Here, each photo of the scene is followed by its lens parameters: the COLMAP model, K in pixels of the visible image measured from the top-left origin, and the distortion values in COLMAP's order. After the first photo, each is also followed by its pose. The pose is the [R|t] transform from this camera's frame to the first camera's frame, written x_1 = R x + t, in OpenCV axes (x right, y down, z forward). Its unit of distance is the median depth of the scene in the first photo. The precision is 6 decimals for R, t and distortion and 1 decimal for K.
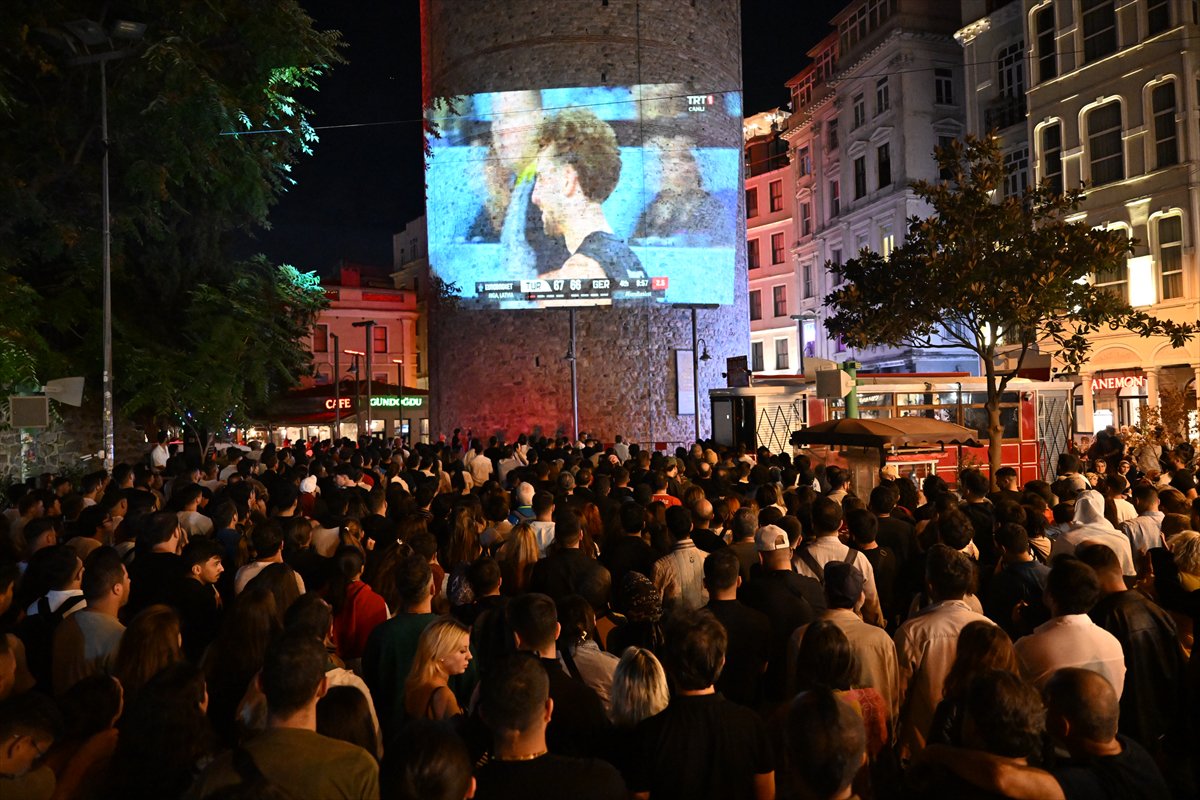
lens RADIAL K [[803.5, 0, 599.4], [0, 803.5, 397.3], [0, 0, 1]] dist [0.000308, -0.002368]
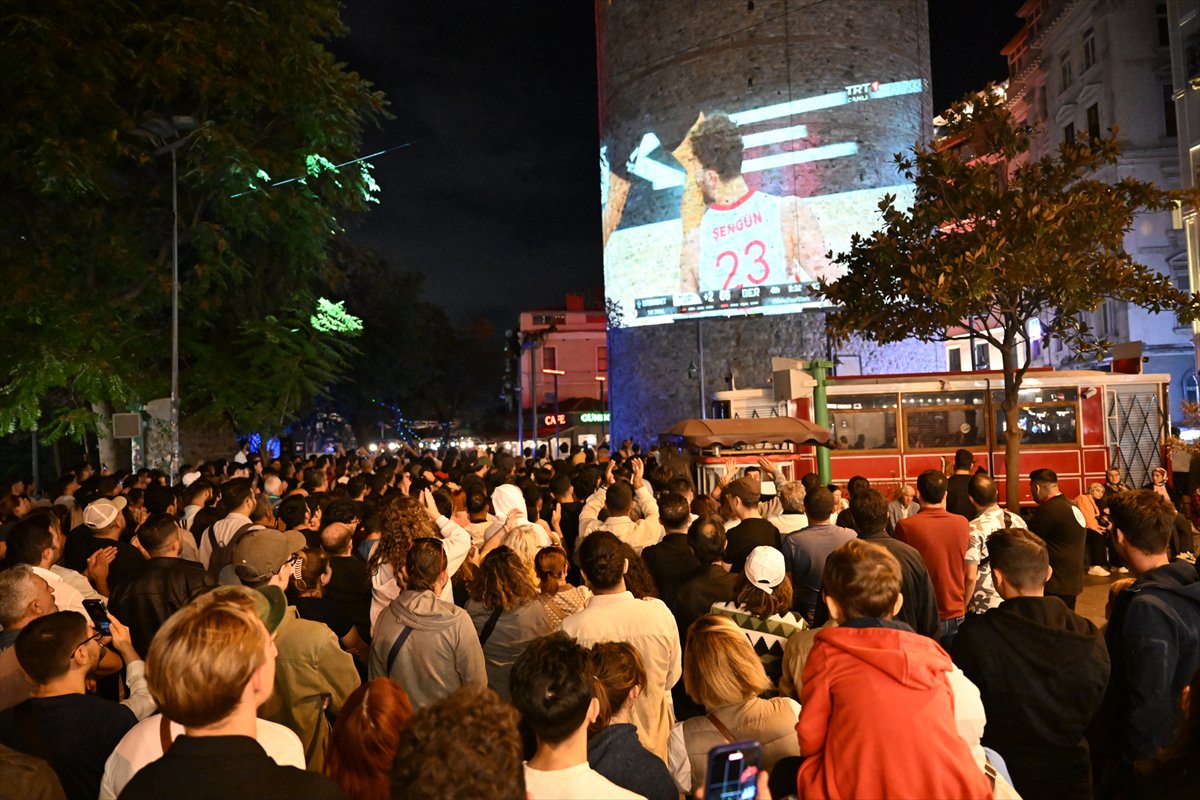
lens RADIAL K [[804.5, 0, 600.0], [0, 804.5, 400.0], [0, 0, 1]] dist [0.000040, -0.000221]
pose [[0.933953, -0.024737, -0.356538, 0.175663], [0.018626, 0.999615, -0.020564, 0.006799], [0.356910, 0.012565, 0.934054, 0.021086]]
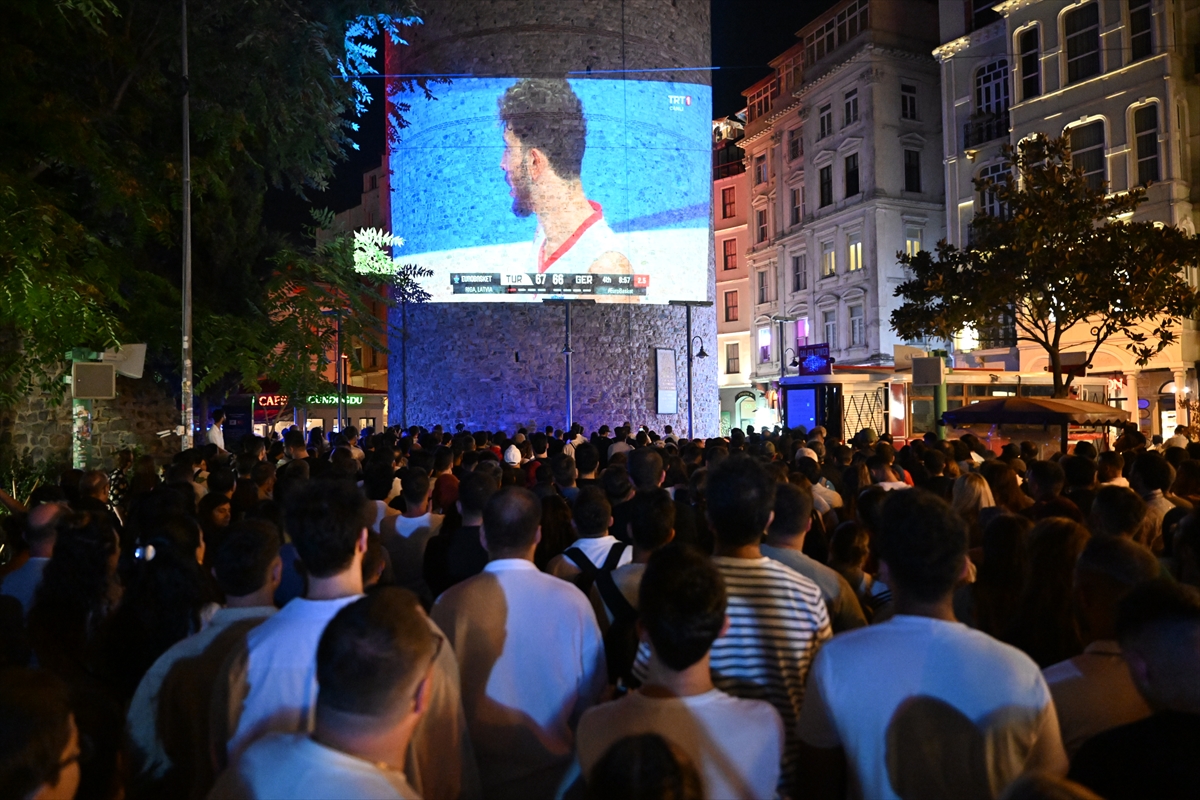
lens RADIAL K [[804.5, 0, 600.0], [0, 804.5, 400.0], [0, 0, 1]] dist [0.000040, -0.000221]
pose [[0.991200, 0.015669, 0.131444, -0.104774], [-0.014690, 0.999857, -0.008409, 0.014368], [-0.131556, 0.006404, 0.991288, 0.023553]]
